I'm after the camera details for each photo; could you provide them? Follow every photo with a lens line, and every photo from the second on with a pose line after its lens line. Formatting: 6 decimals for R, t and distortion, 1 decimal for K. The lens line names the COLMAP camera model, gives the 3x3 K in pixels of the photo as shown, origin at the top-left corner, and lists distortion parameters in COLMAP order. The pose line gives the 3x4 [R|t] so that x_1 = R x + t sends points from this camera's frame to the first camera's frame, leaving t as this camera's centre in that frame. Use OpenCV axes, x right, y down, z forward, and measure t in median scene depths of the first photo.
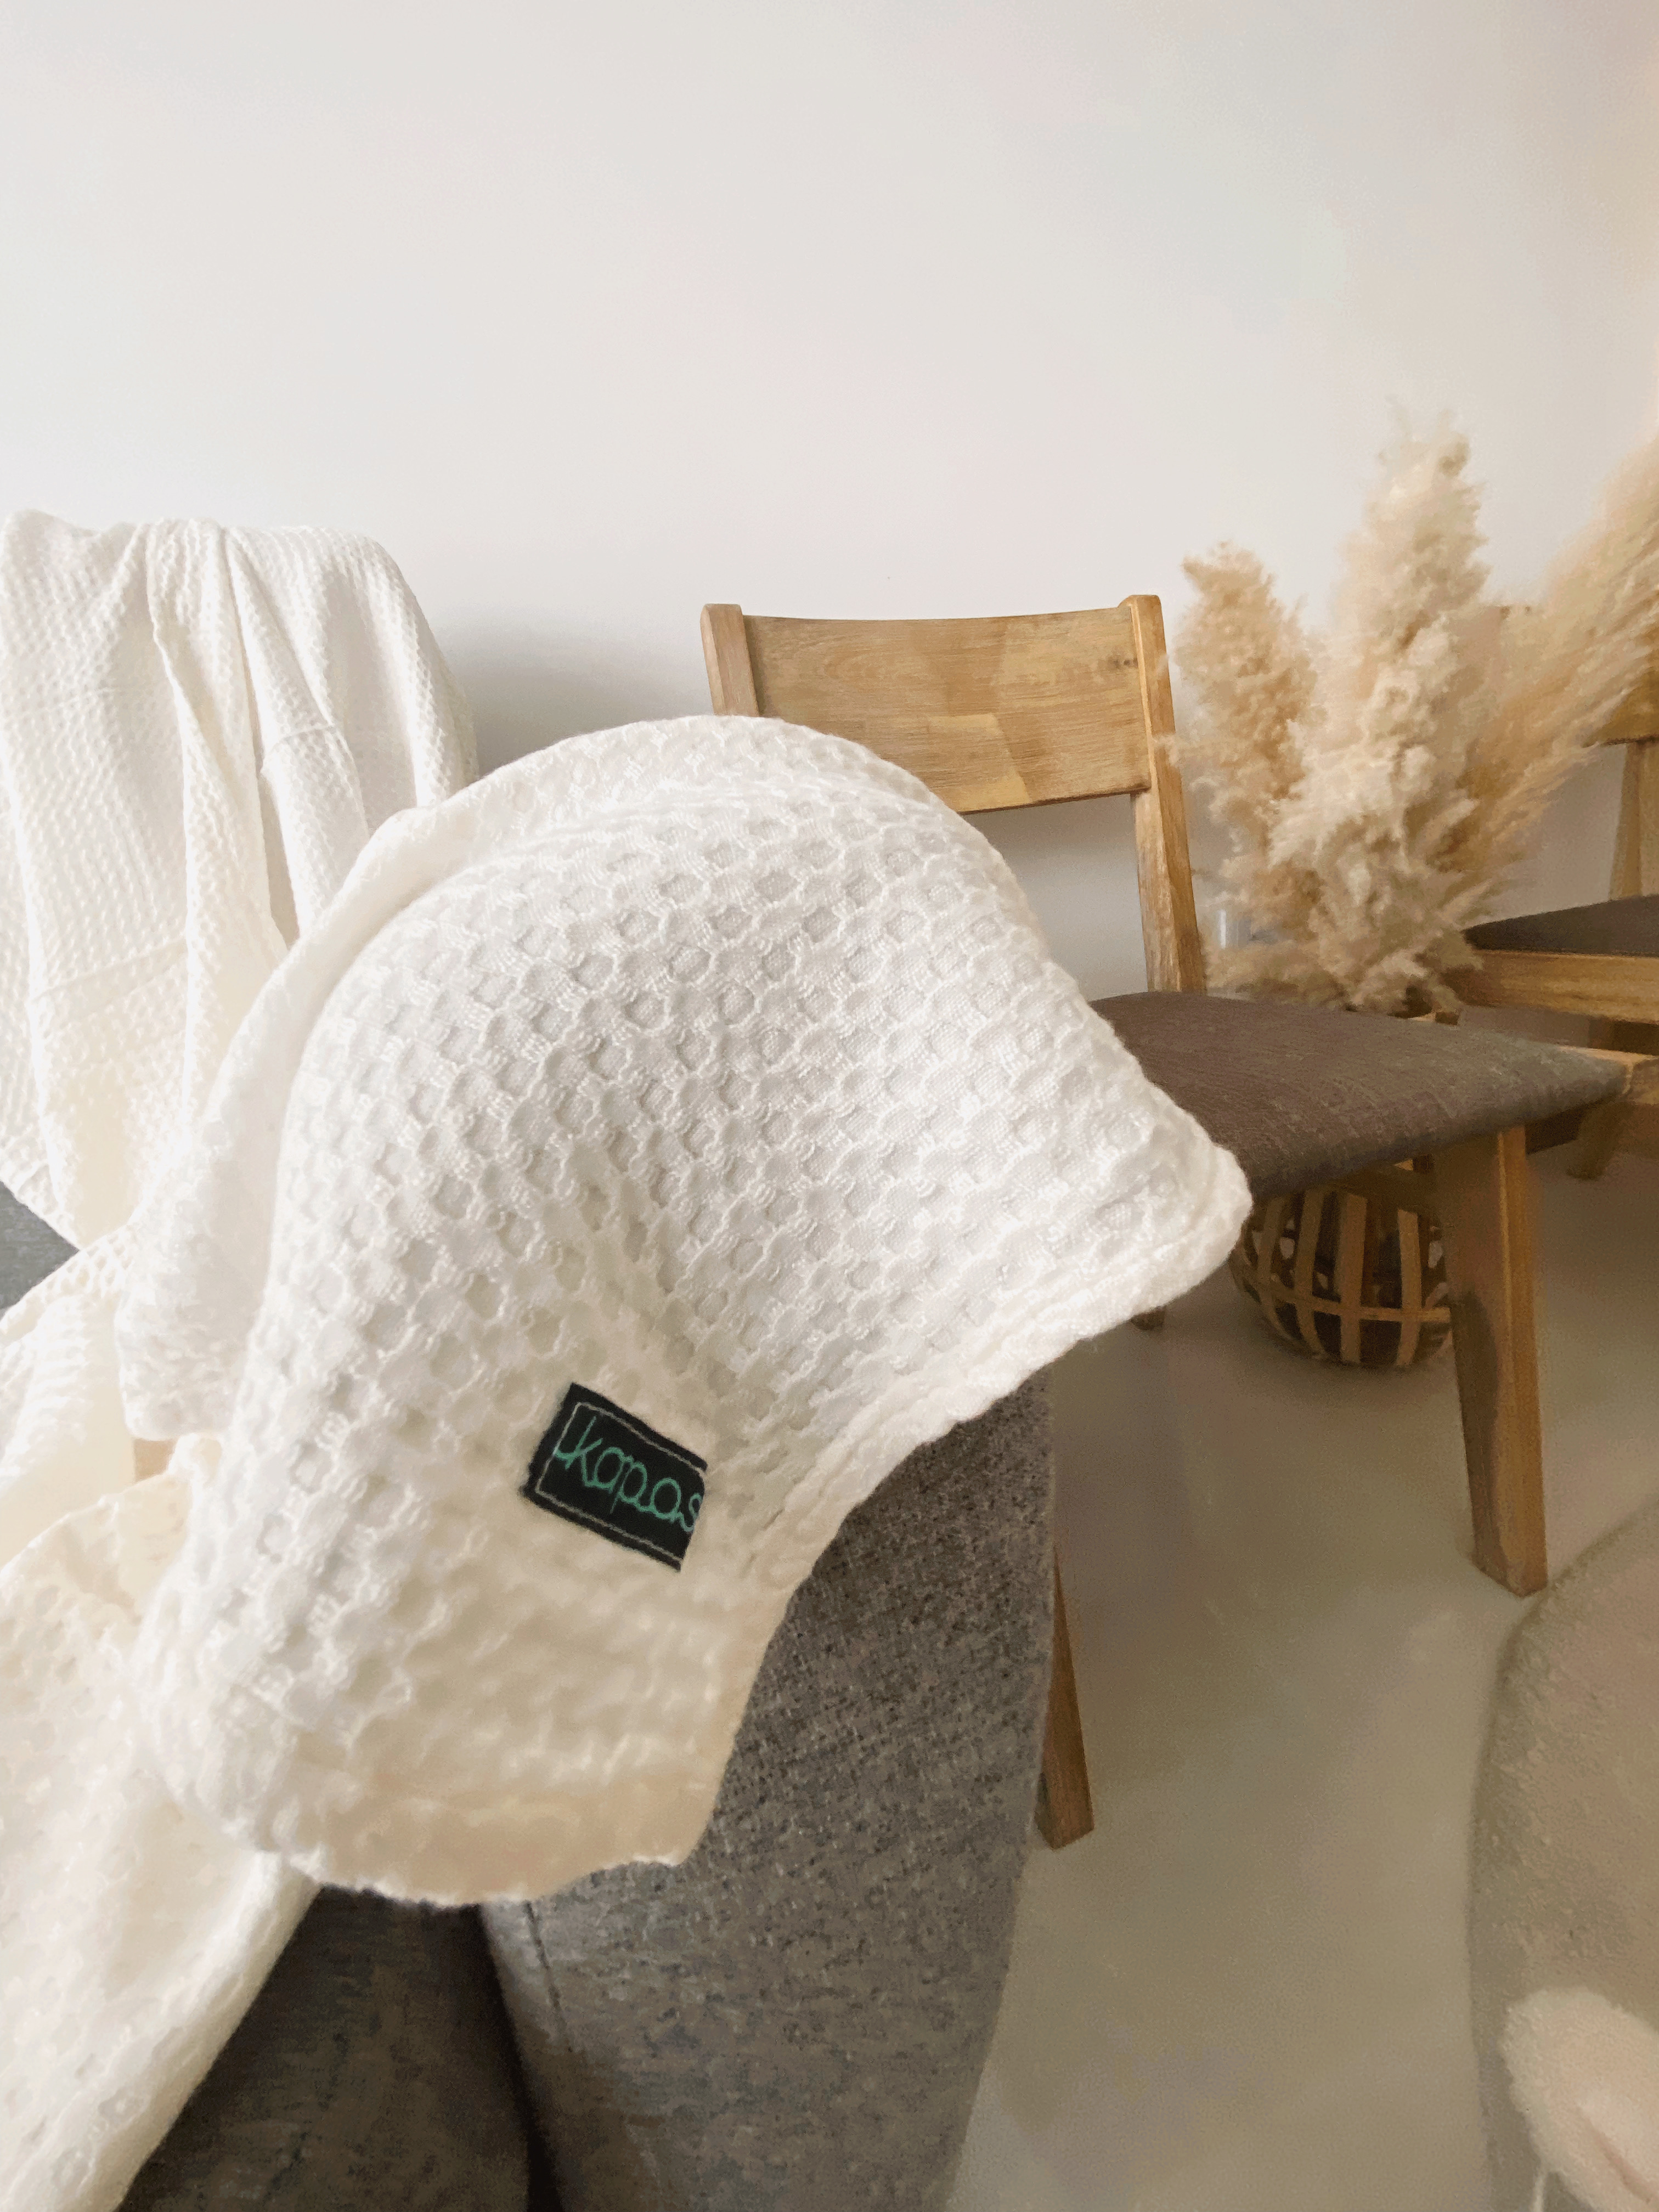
lens RADIAL K [[895.2, 0, 832.6], [0, 895.2, 1105.0], [0, 0, 1]] dist [0.008172, -0.000808]
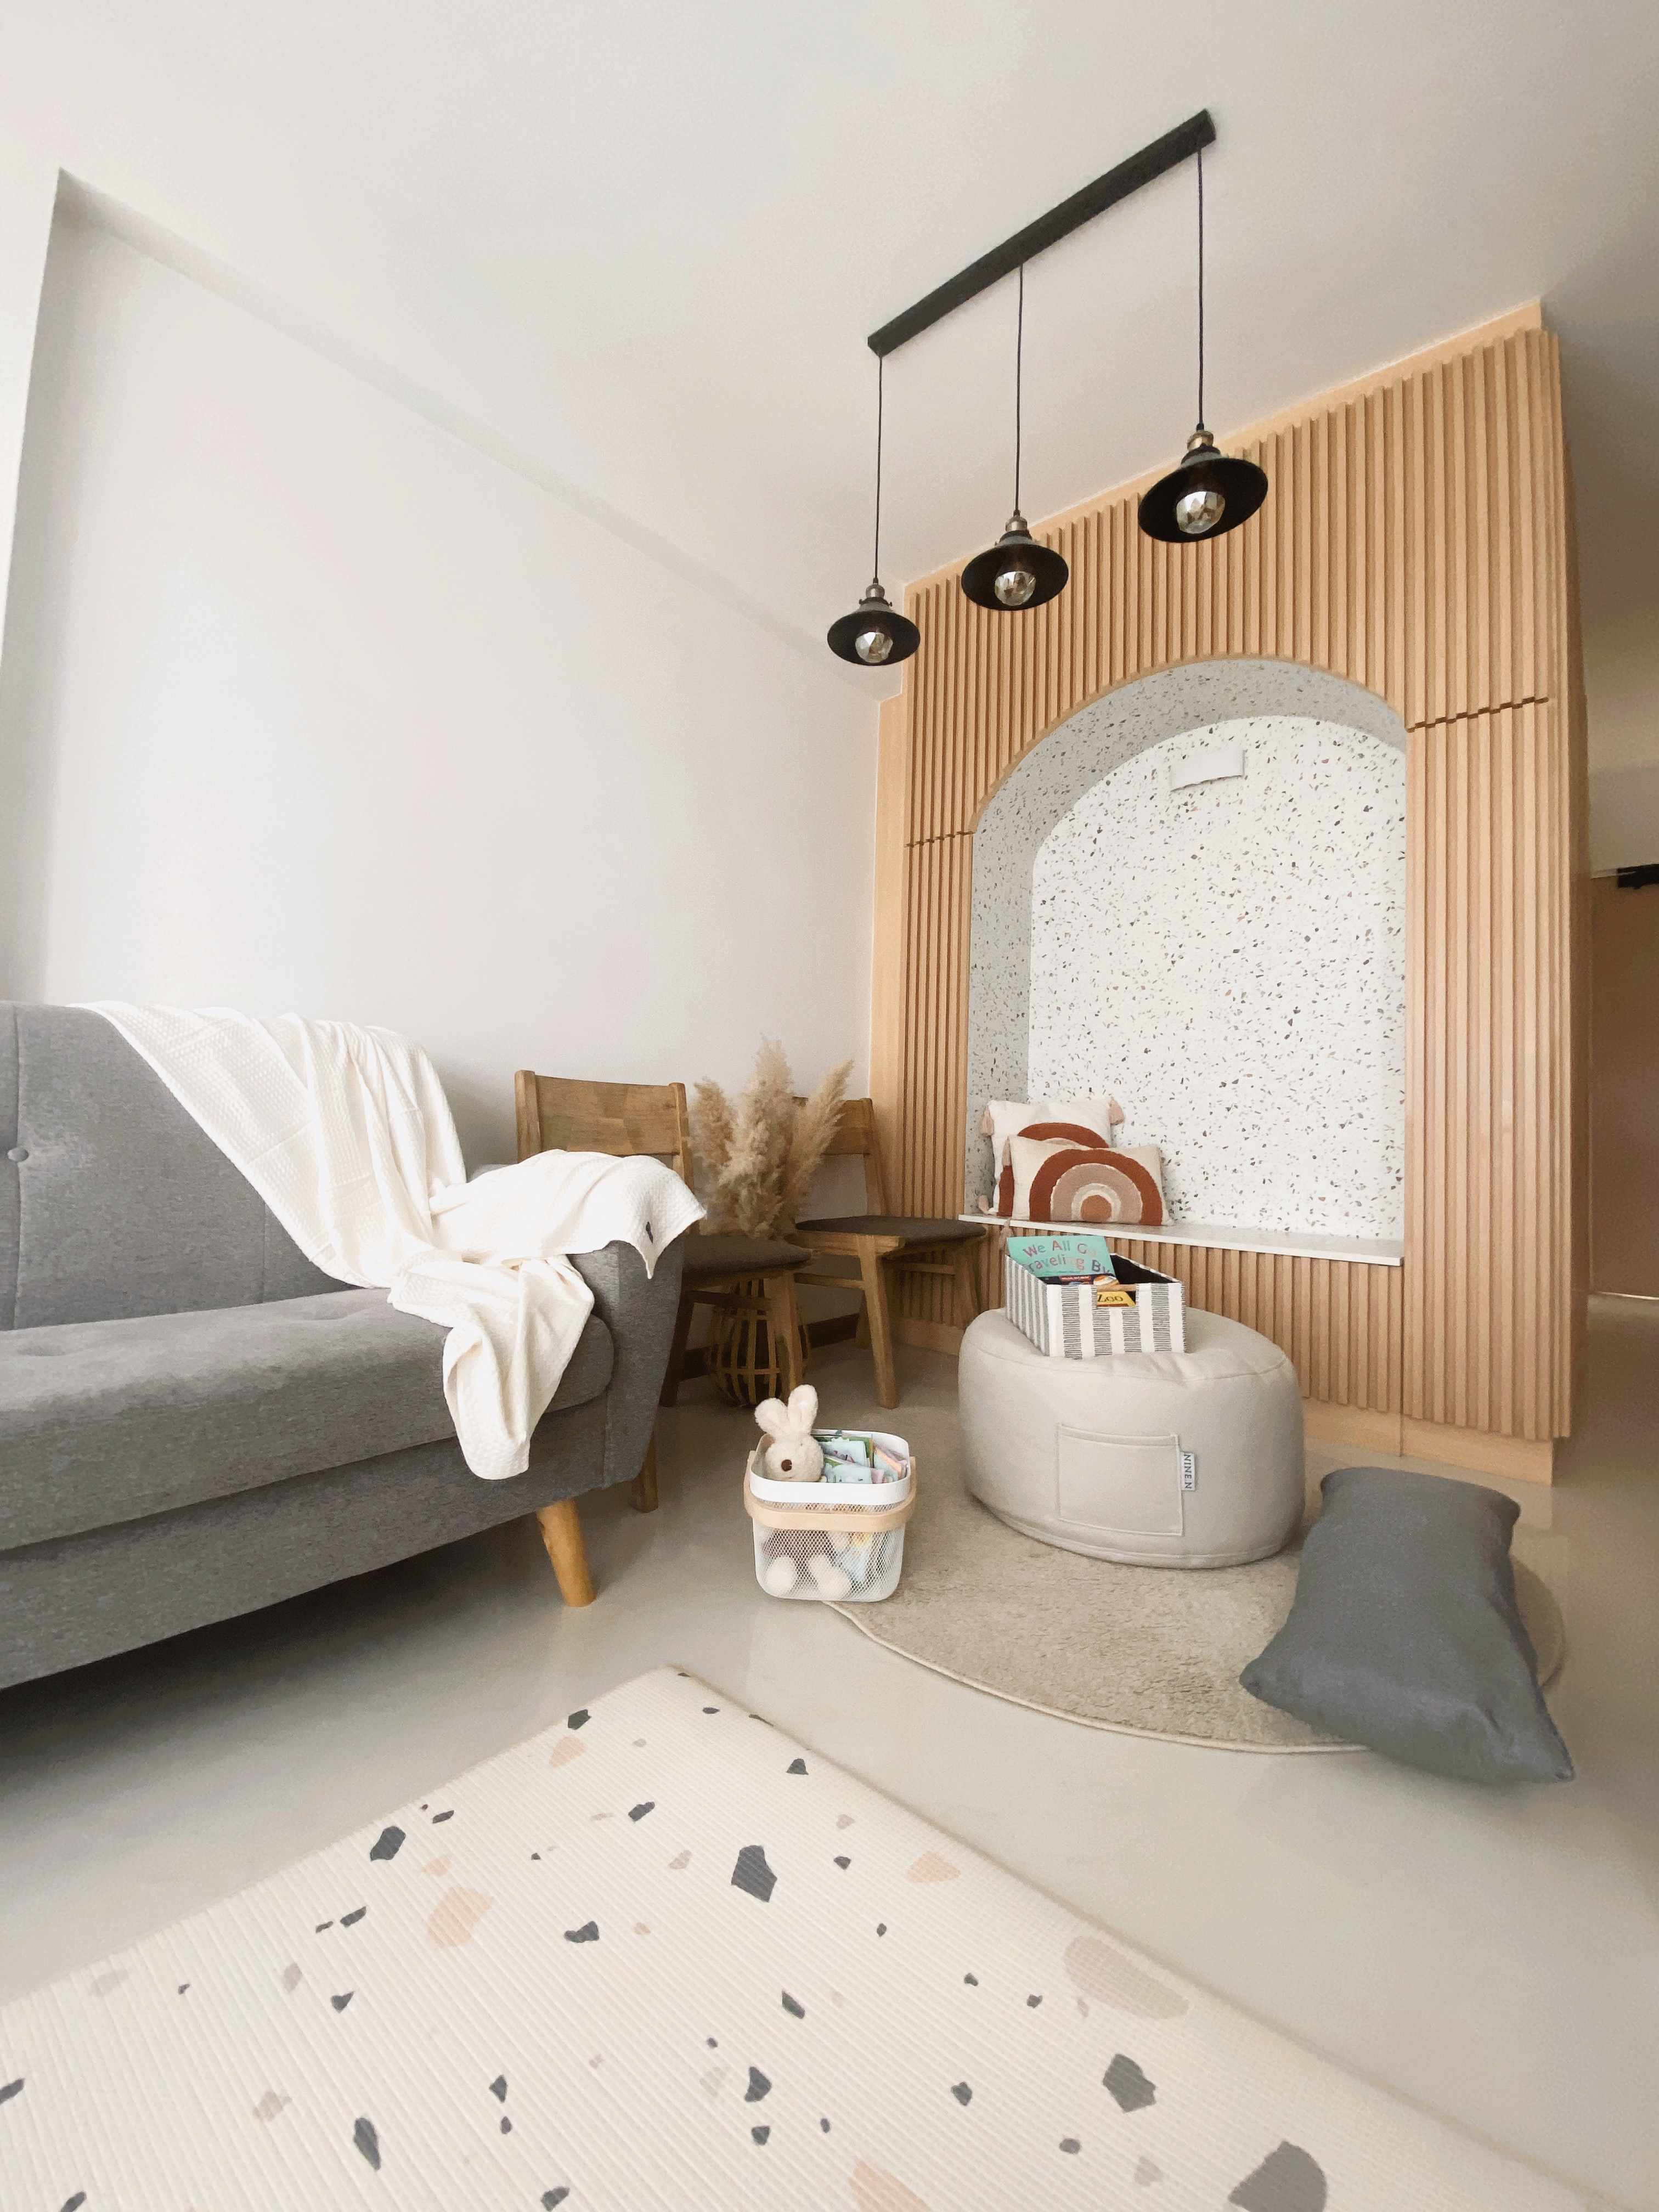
lens RADIAL K [[895.2, 0, 847.6], [0, 895.2, 1104.5], [0, 0, 1]] dist [0.008172, -0.000808]
pose [[0.847437, 0.143297, 0.511192, -0.622343], [0.040999, 0.942345, -0.332123, 0.418273], [-0.529311, 0.302412, 0.792702, -1.451081]]
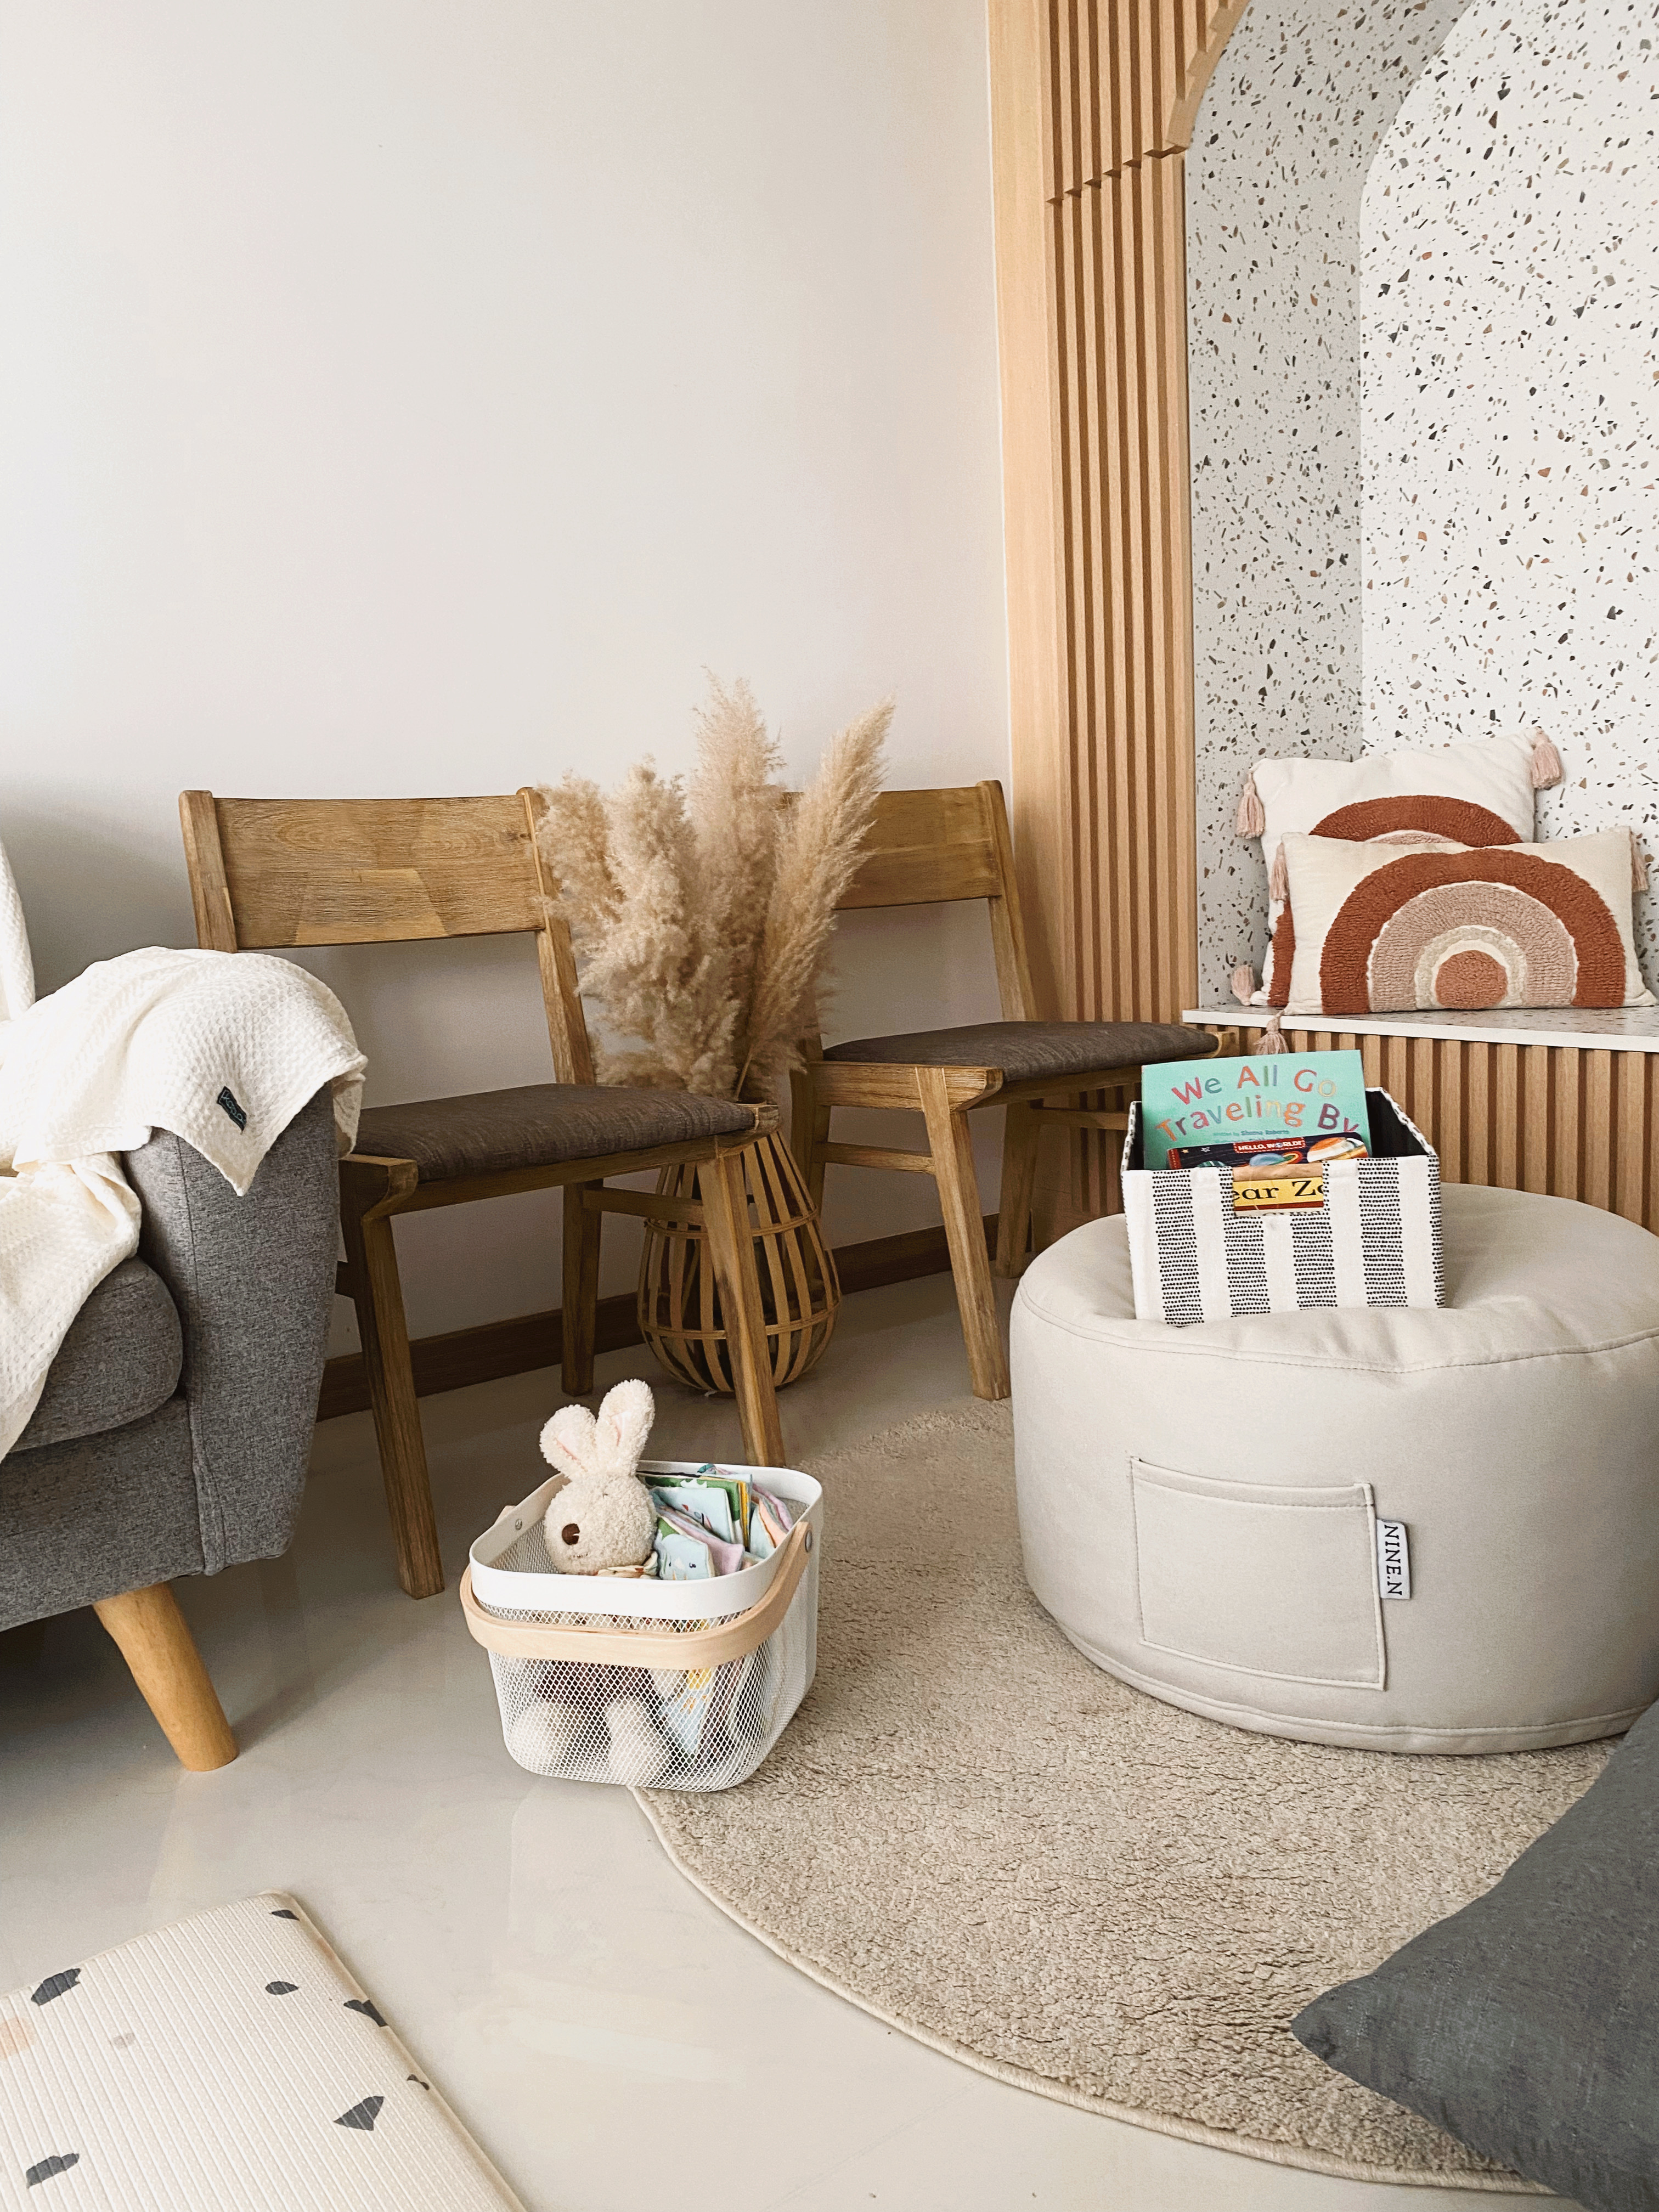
lens RADIAL K [[1726.6, 0, 850.2], [0, 1726.6, 1094.7], [0, 0, 1]] dist [0.030712, -0.051048]
pose [[0.951470, 0.013552, 0.307442, 0.014896], [0.042547, 0.983643, -0.175032, 0.376677], [-0.304785, 0.179619, 0.935331, -1.590535]]
